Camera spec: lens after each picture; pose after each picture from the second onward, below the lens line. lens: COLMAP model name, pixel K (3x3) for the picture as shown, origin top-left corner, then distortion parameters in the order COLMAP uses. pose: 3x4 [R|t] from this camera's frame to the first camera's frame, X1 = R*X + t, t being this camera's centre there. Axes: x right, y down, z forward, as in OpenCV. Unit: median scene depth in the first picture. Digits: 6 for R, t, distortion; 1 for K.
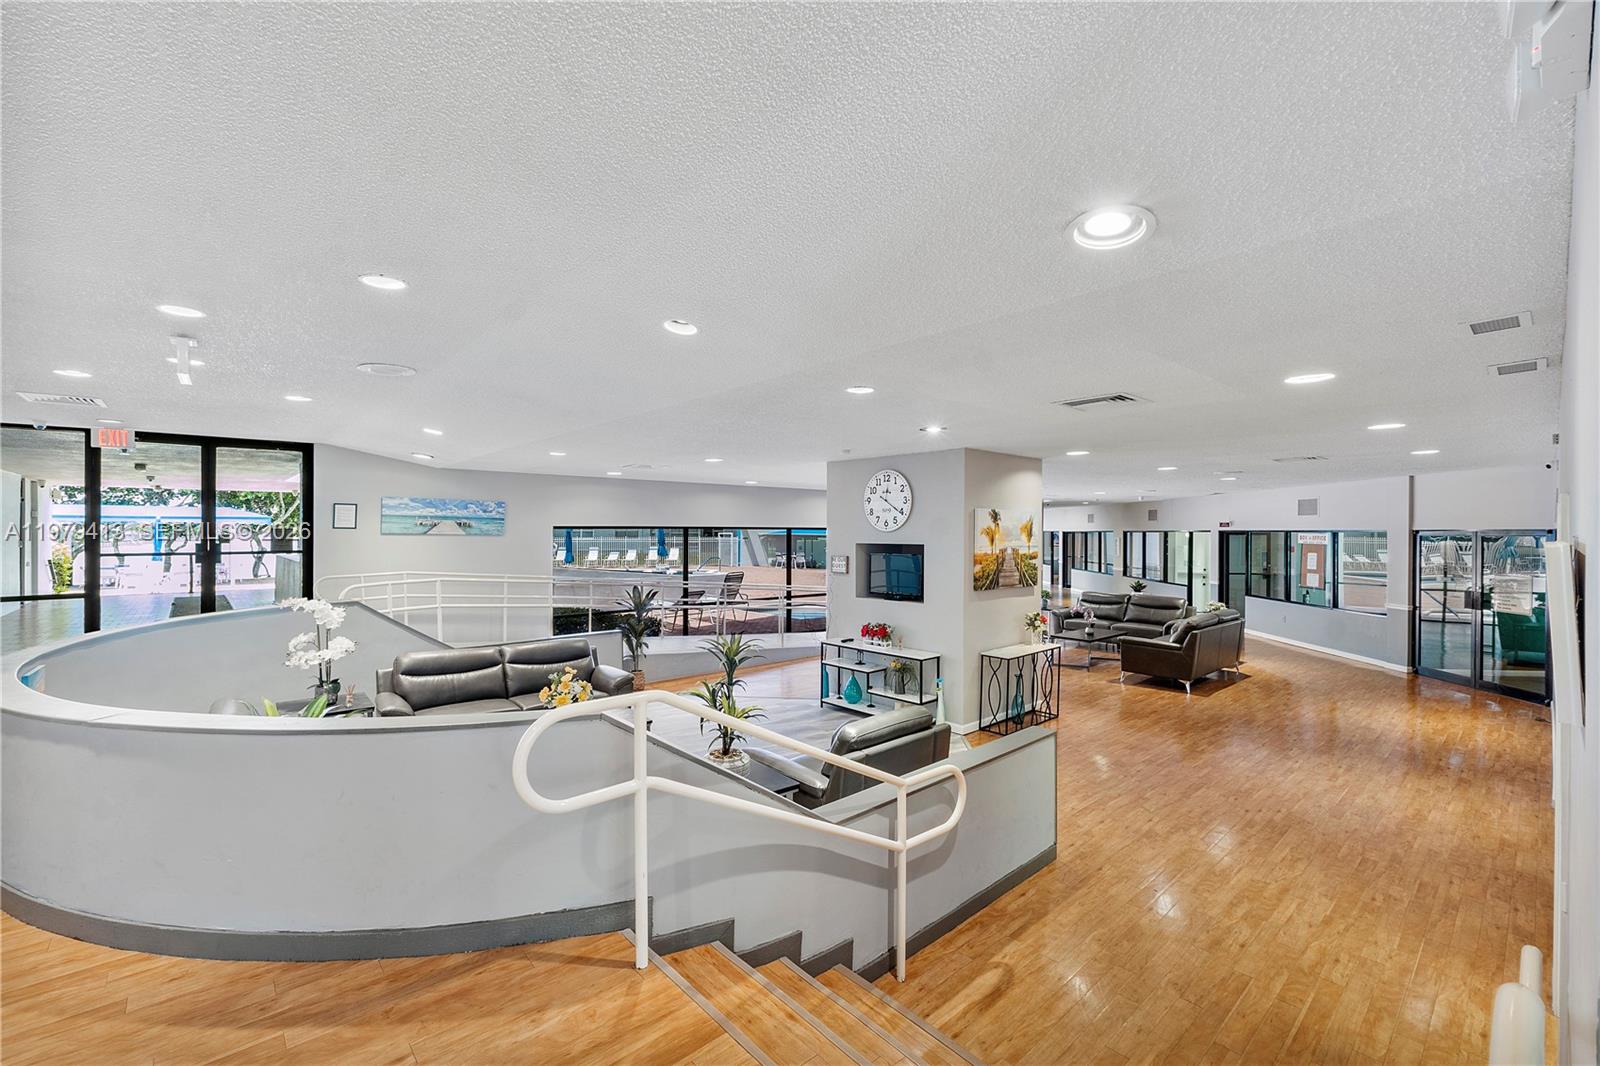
lens RADIAL K [[680.3, 0, 801.6], [0, 680.3, 533.6], [0, 0, 1]] dist [-0.008243, 0.000215]
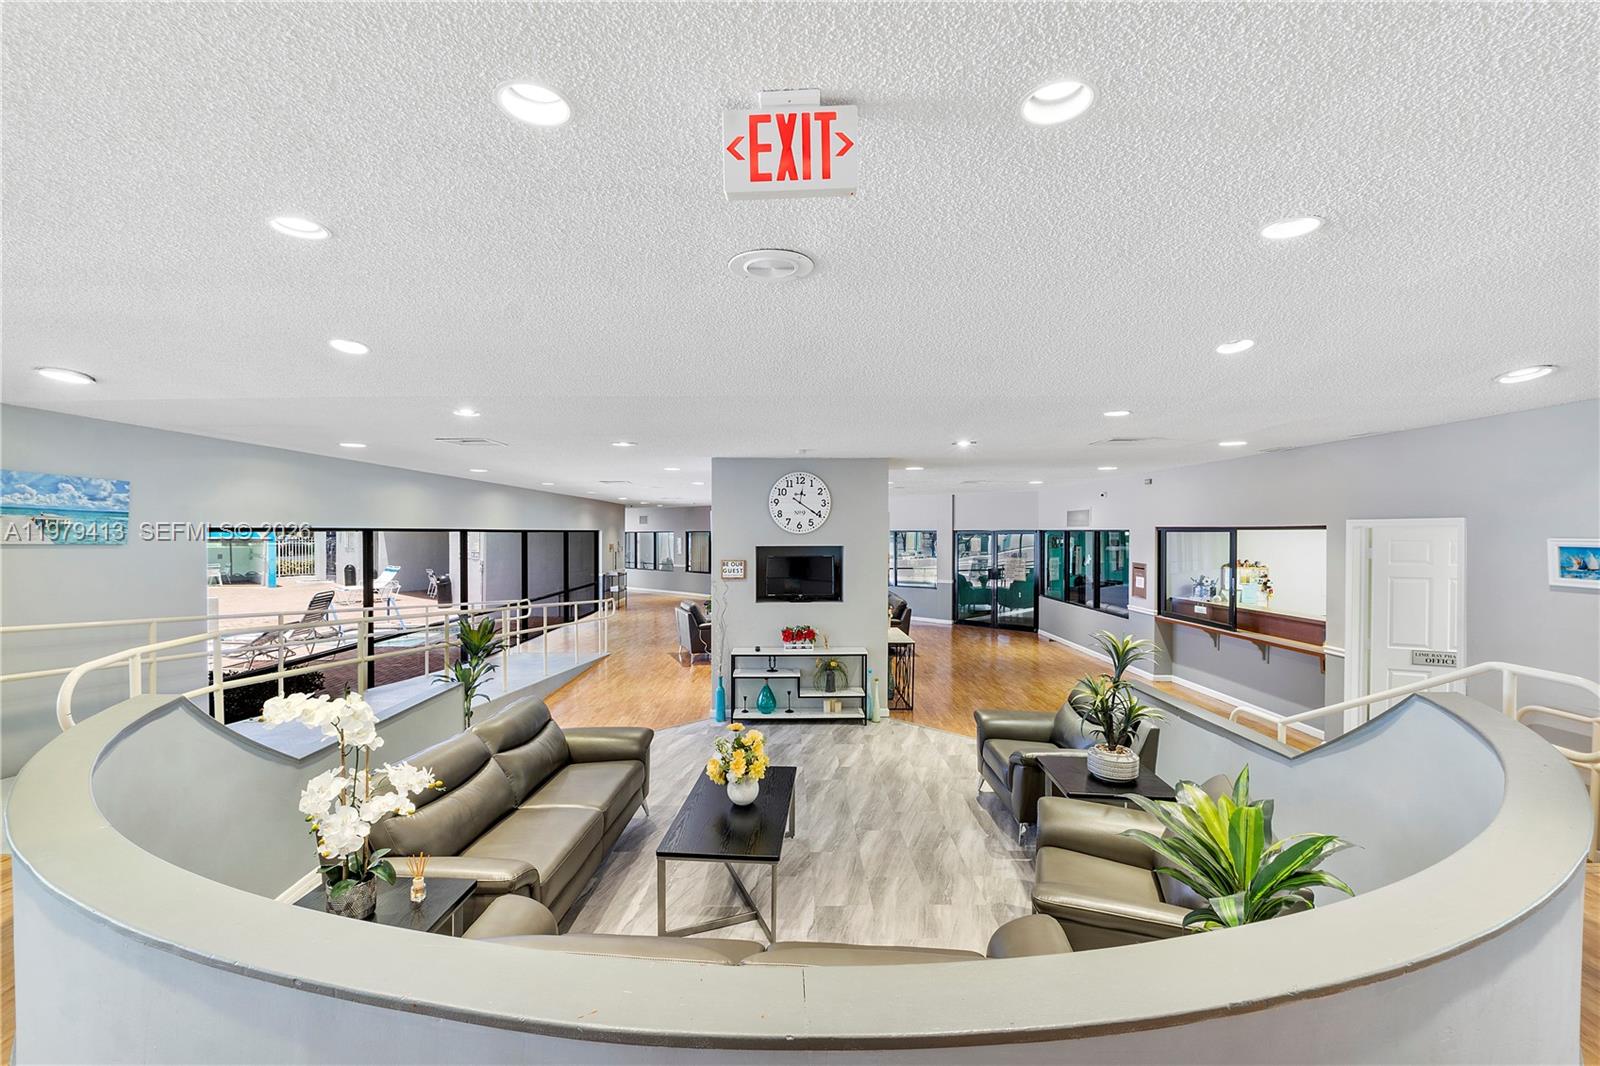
lens RADIAL K [[680.3, 0, 810.4], [0, 680.3, 537.7], [0, 0, 1]] dist [-0.008243, 0.000215]
pose [[0.650080, -0.010587, 0.759792, -0.620069], [0.005429, 0.999942, 0.009288, -0.006296], [-0.759846, -0.001913, 0.650100, 0.335109]]
